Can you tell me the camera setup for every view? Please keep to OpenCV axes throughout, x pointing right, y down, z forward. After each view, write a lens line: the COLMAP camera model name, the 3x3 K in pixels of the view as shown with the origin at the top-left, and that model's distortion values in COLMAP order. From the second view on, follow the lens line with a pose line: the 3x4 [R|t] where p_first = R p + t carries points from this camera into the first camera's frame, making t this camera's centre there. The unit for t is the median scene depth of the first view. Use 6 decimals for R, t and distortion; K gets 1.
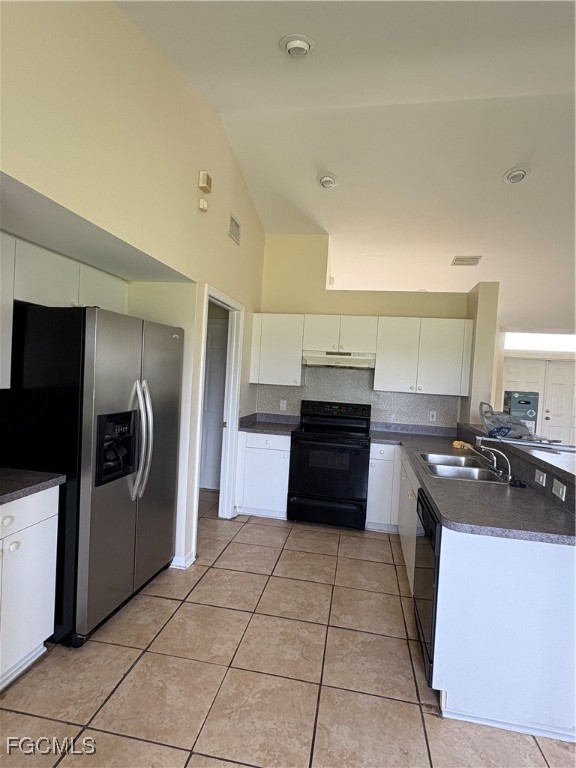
lens RADIAL K [[391.9, 0, 289.9], [0, 391.9, 384.9], [0, 0, 1]] dist [-0.001090, 0.001279]
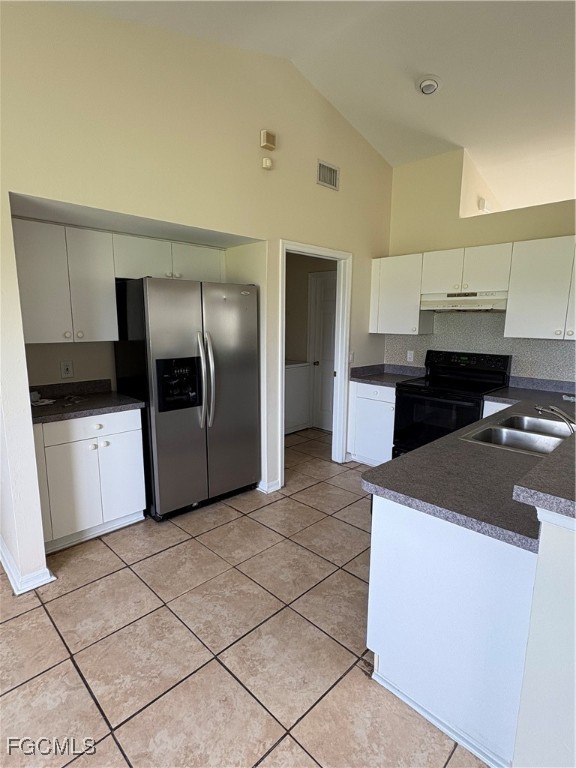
lens RADIAL K [[391.9, 0, 287.0], [0, 391.9, 384.1], [0, 0, 1]] dist [-0.001090, 0.001279]
pose [[0.821901, 0.043227, -0.567987, 0.333356], [0.021870, 0.993987, 0.107296, 0.014100], [0.569210, -0.100609, 0.816014, 0.081069]]
